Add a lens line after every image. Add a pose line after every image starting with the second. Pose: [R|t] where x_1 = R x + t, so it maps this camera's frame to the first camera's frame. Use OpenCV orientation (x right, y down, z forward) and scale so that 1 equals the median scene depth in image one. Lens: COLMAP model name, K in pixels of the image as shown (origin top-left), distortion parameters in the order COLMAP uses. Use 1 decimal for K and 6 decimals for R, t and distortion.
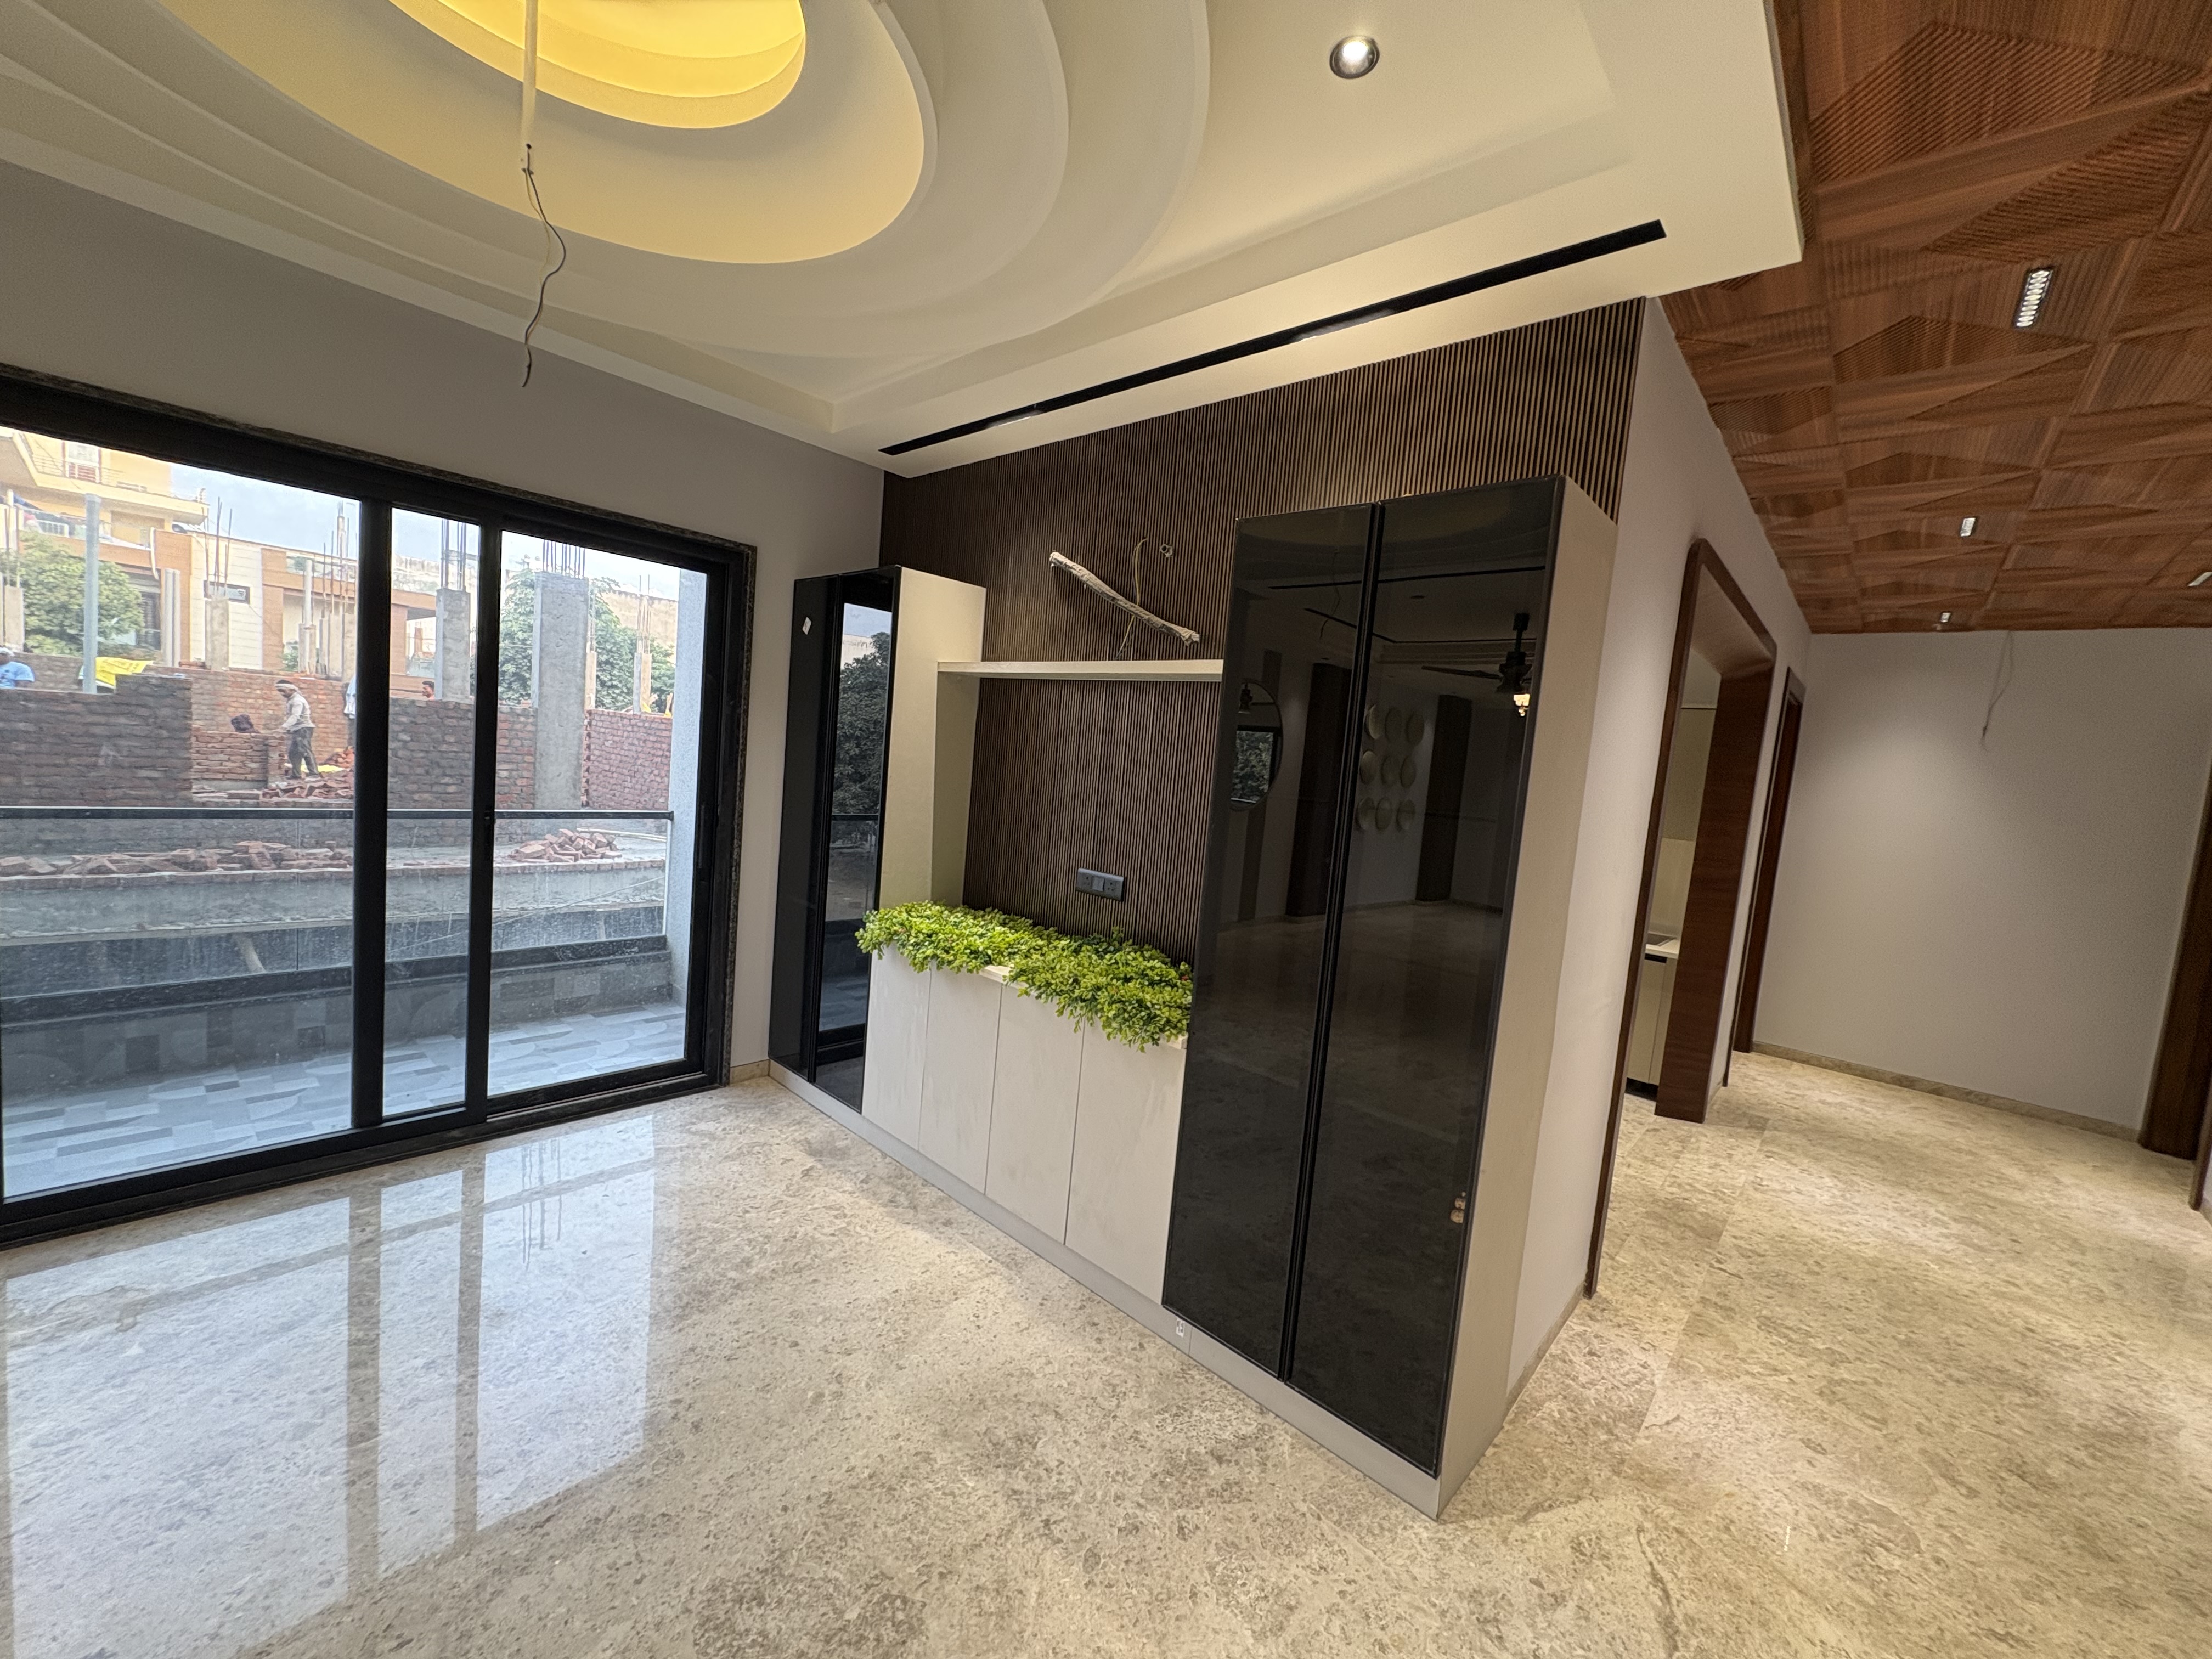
lens RADIAL K [[876.0, 0, 1113.0], [0, 876.0, 827.2], [0, 0, 1]] dist [0.016018, 0.000021]
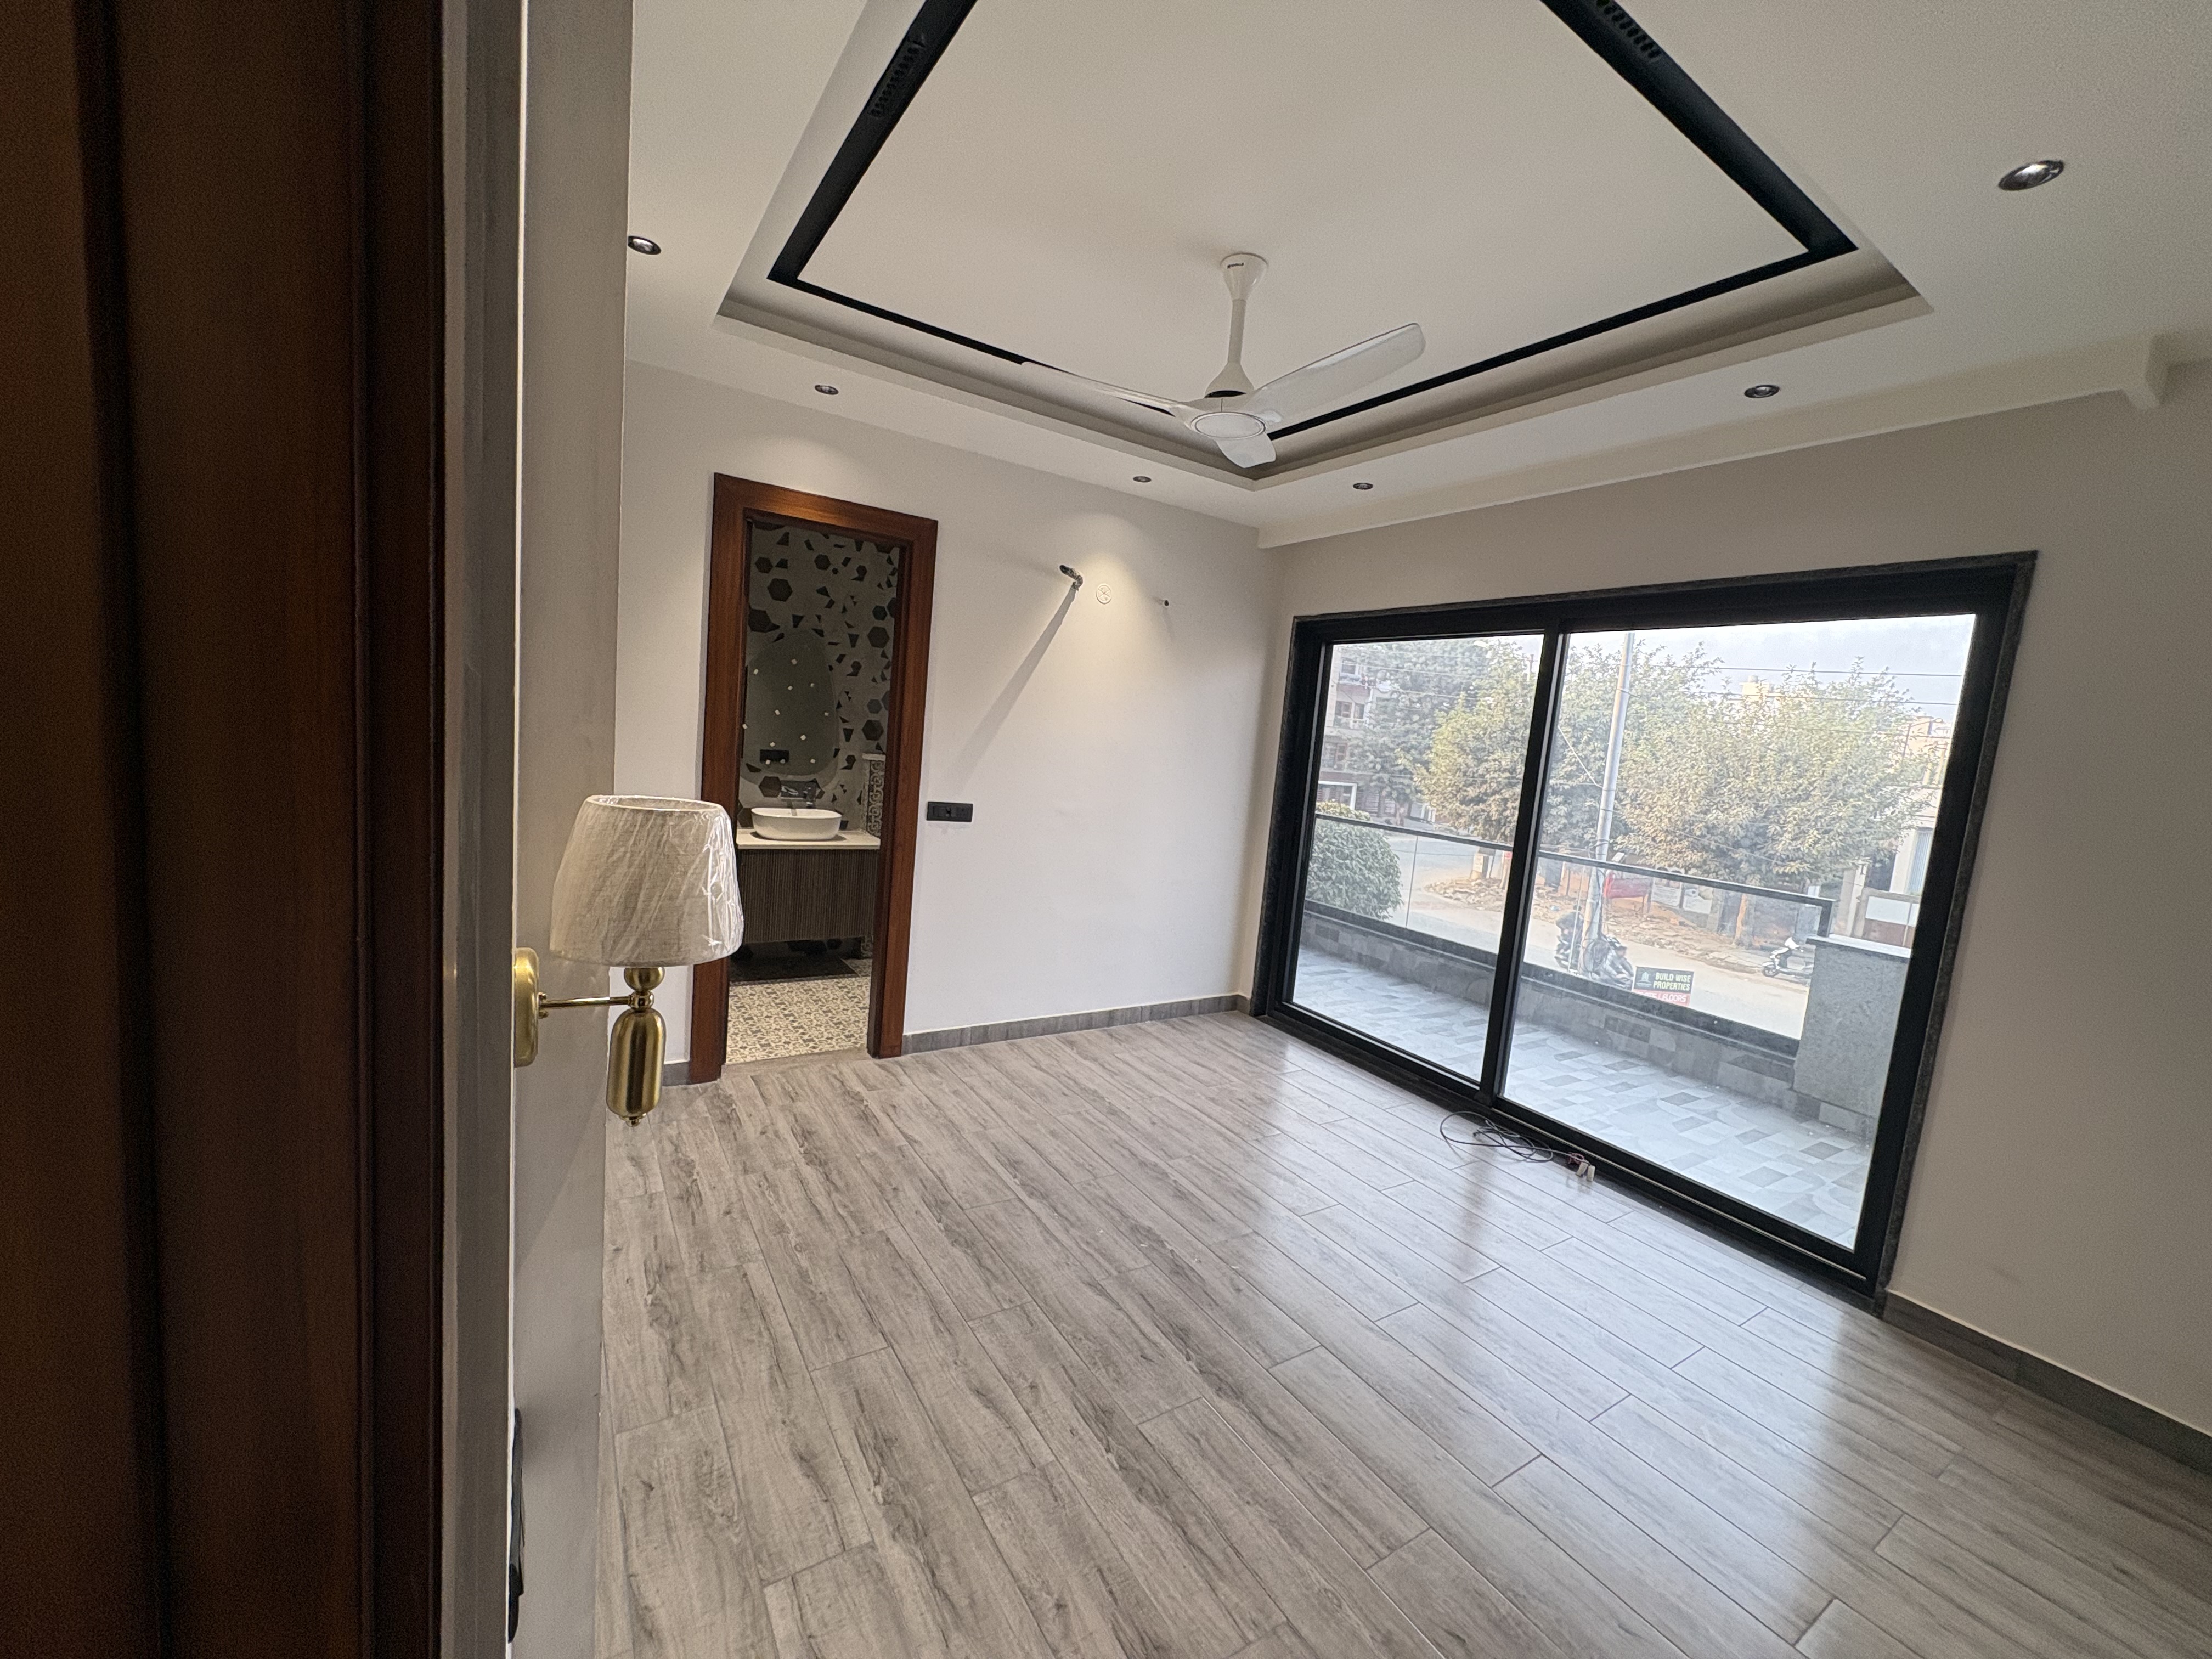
lens RADIAL K [[876.0, 0, 1113.0], [0, 876.0, 827.2], [0, 0, 1]] dist [0.016018, 0.000021]
pose [[-0.259955, -0.003475, -0.965615, 0.599251], [-0.198320, 0.978868, 0.049867, -0.008086], [0.945036, 0.204464, -0.255151, 0.733270]]
